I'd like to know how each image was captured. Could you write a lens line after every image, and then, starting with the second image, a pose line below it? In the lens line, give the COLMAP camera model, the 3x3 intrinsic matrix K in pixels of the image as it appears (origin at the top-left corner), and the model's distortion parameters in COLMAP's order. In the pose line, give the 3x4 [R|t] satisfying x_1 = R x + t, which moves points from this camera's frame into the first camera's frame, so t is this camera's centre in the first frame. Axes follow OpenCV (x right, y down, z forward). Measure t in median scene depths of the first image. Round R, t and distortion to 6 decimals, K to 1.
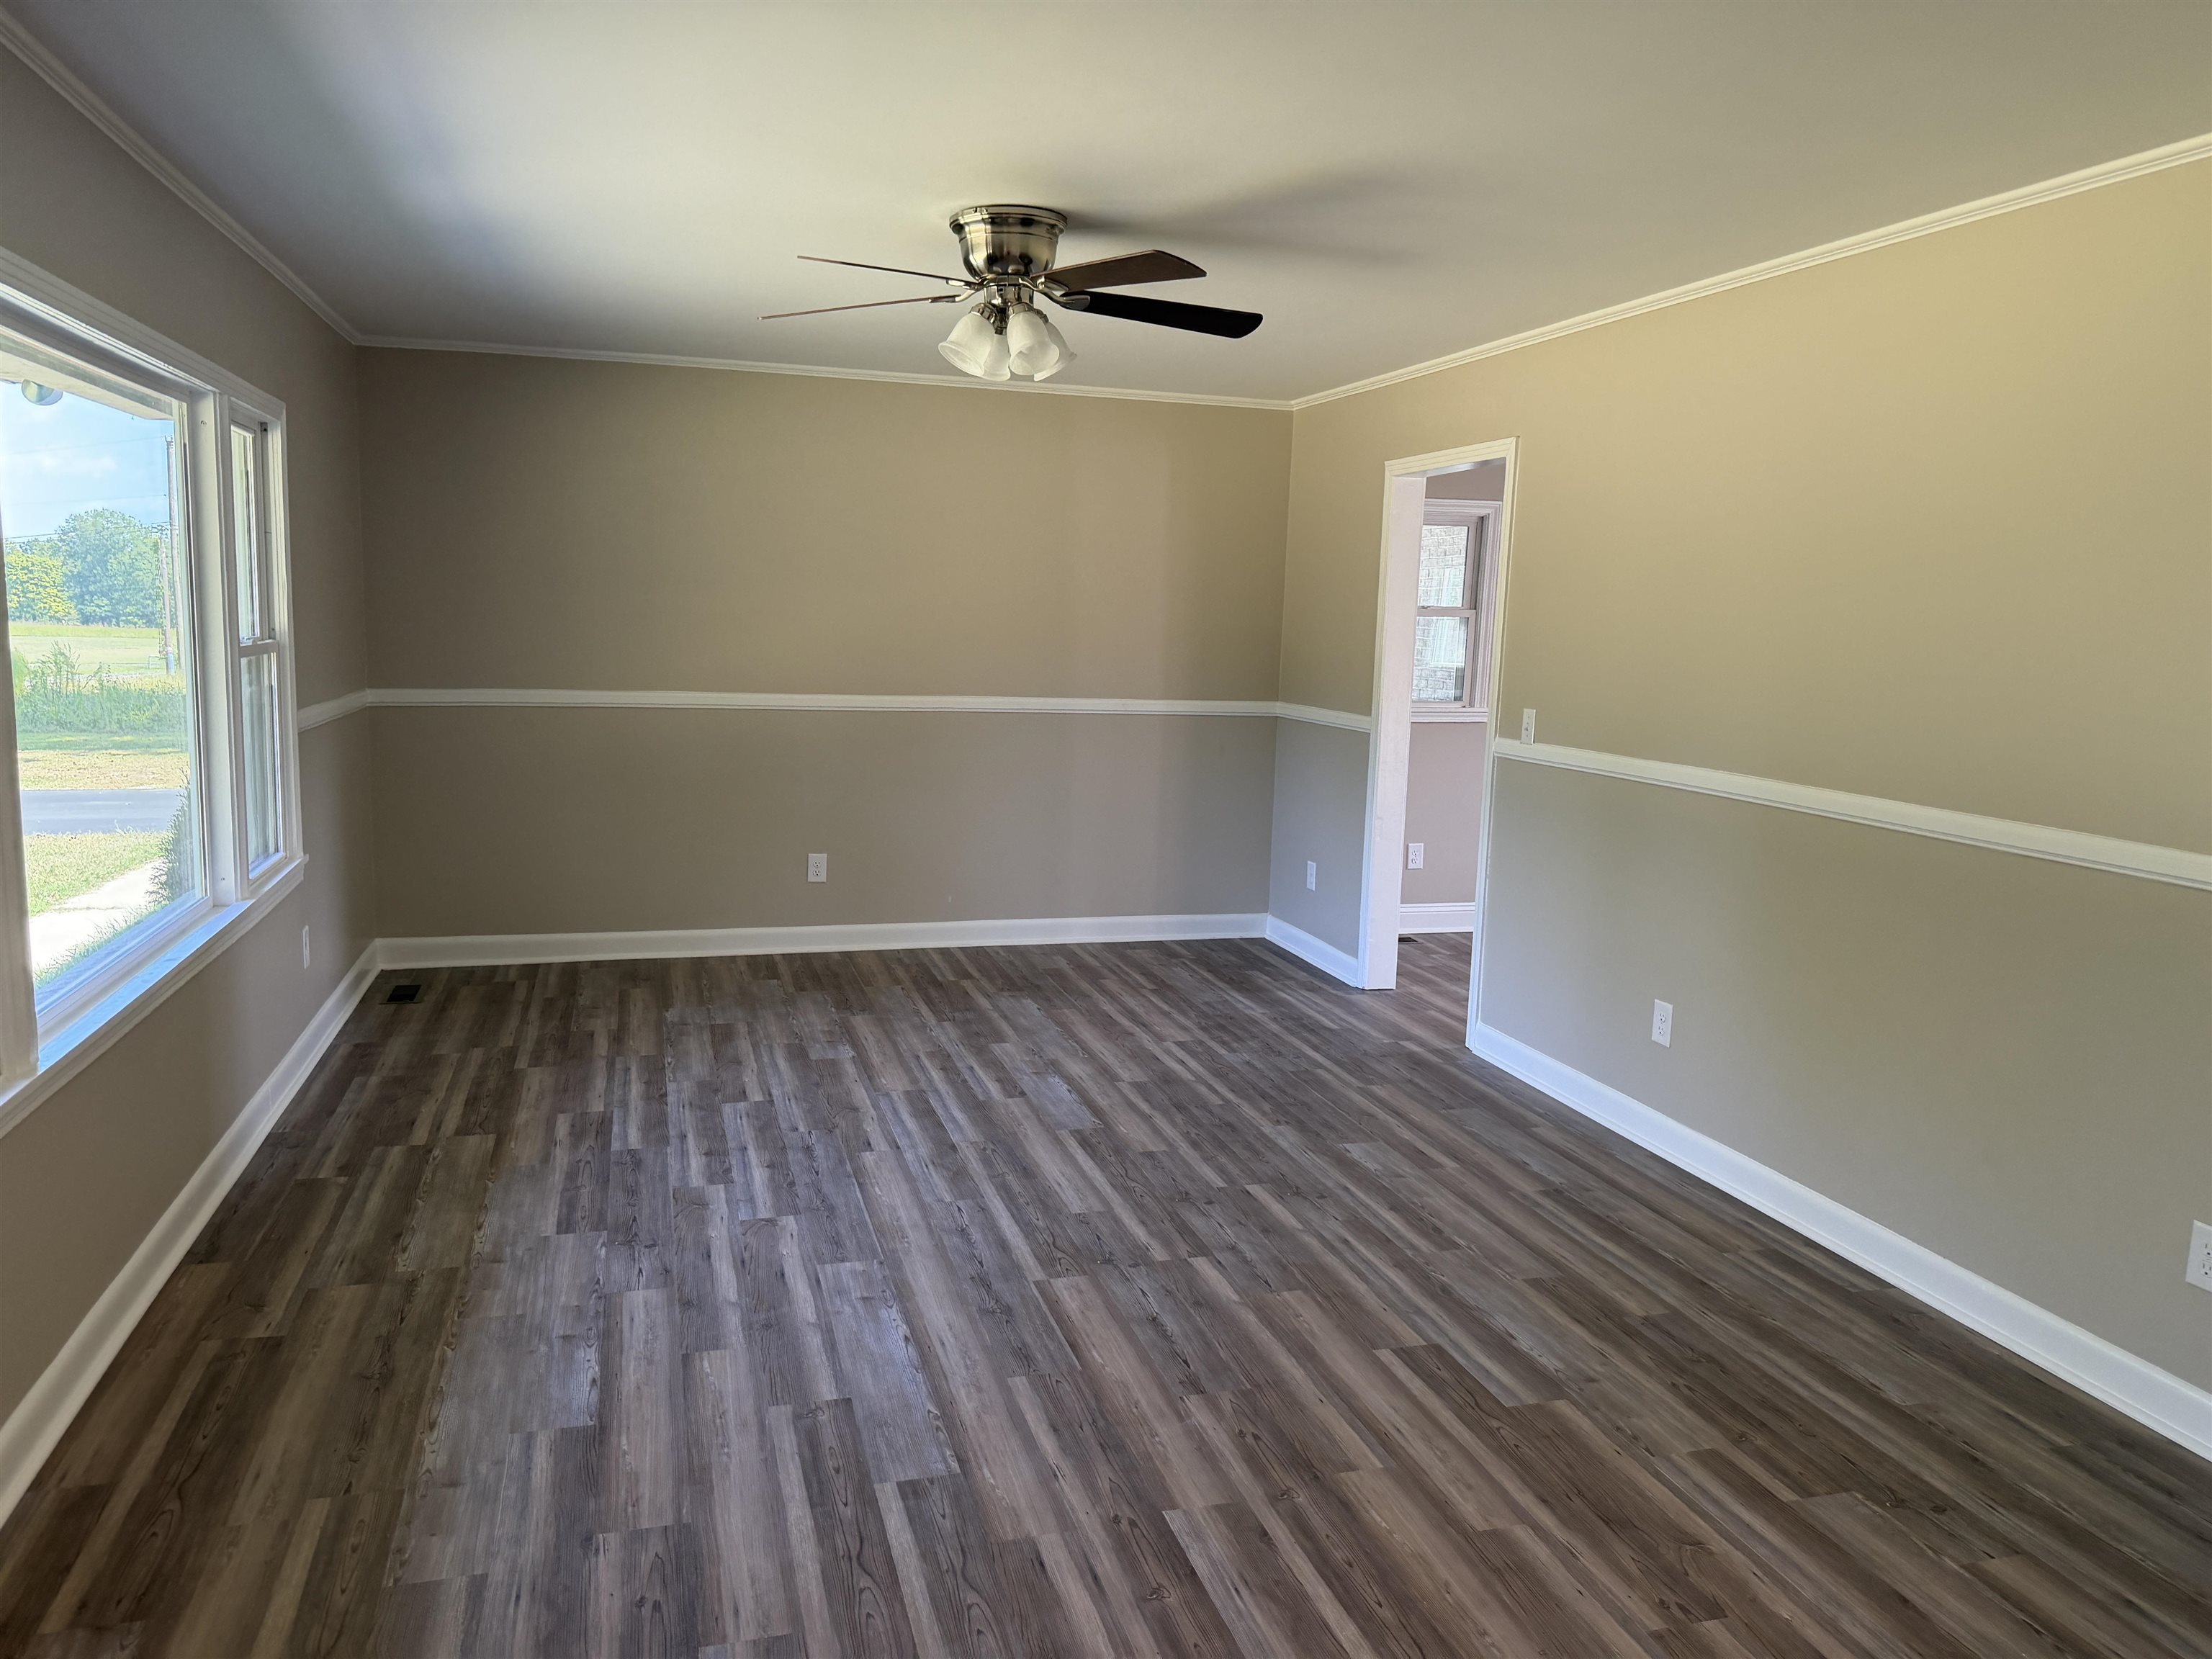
lens RADIAL K [[1564.8, 0, 1106.3], [0, 1564.8, 825.2], [0, 0, 1]] dist [0.052626, -0.063967]
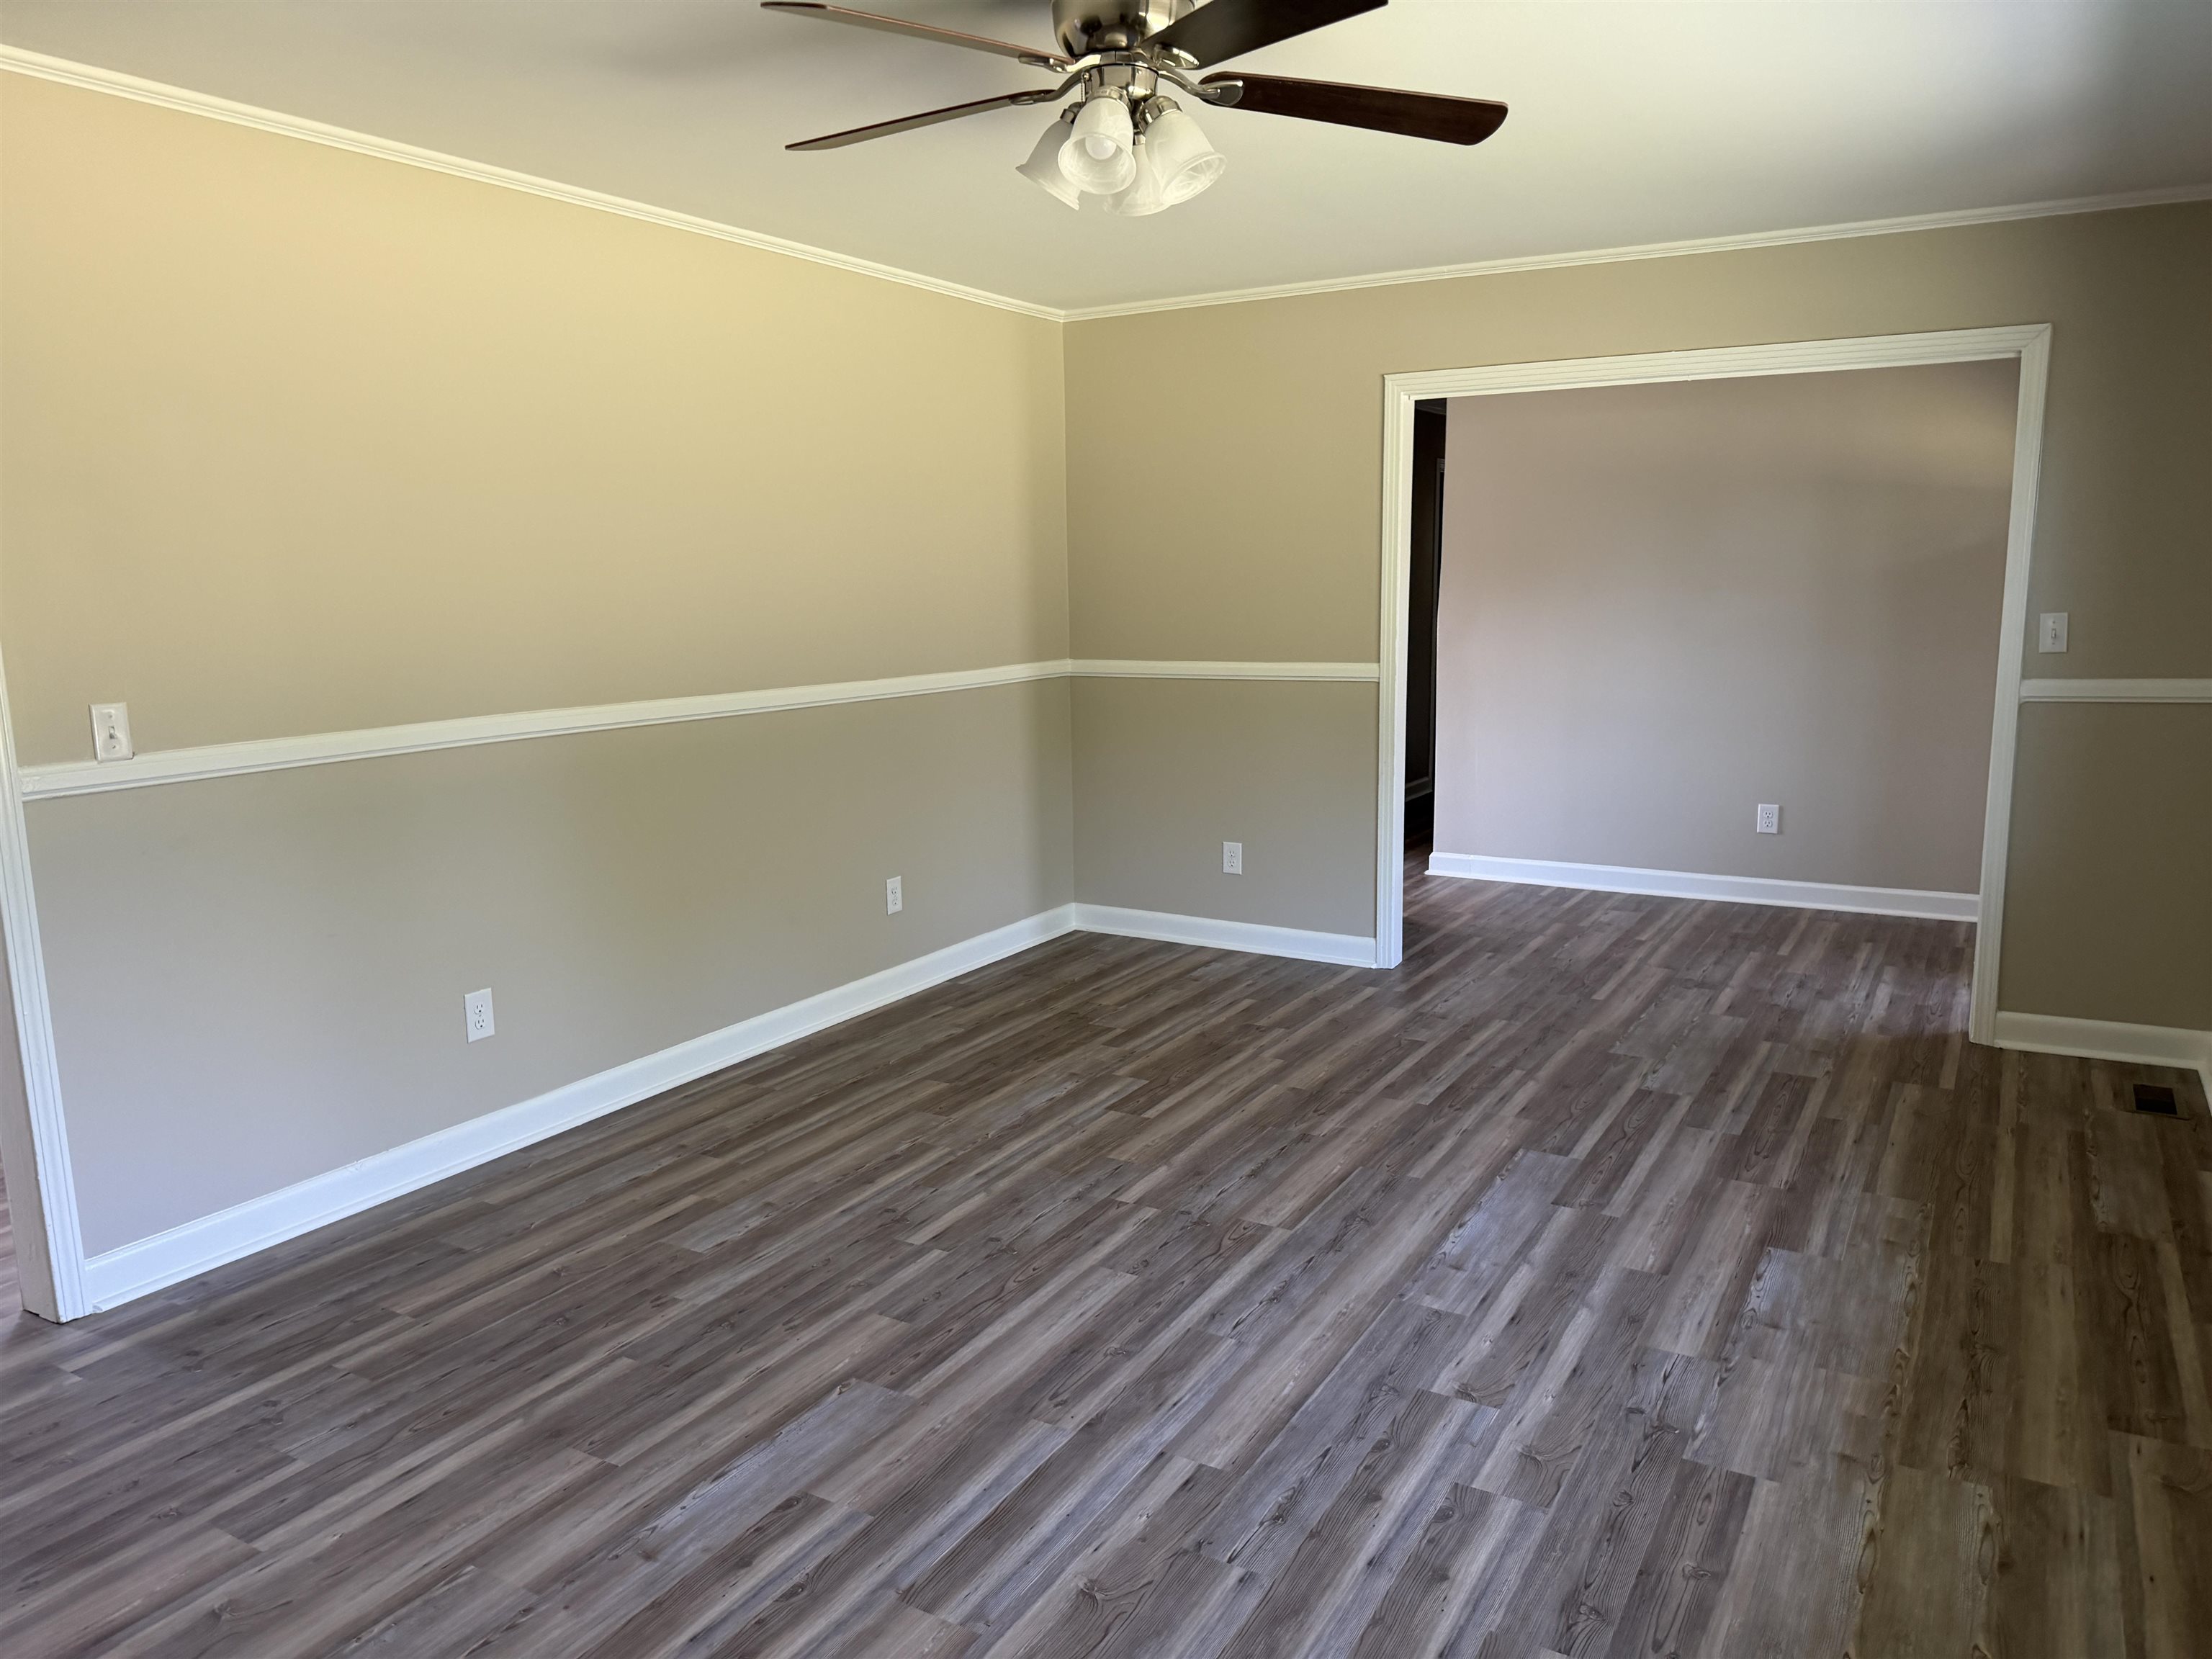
lens RADIAL K [[1564.8, 0, 1117.8], [0, 1564.8, 823.4], [0, 0, 1]] dist [0.052626, -0.063967]
pose [[-0.690234, -0.142522, 0.709411, -0.610835], [0.091753, 0.955257, 0.281185, -0.232191], [-0.717745, 0.259174, -0.646275, 1.588305]]
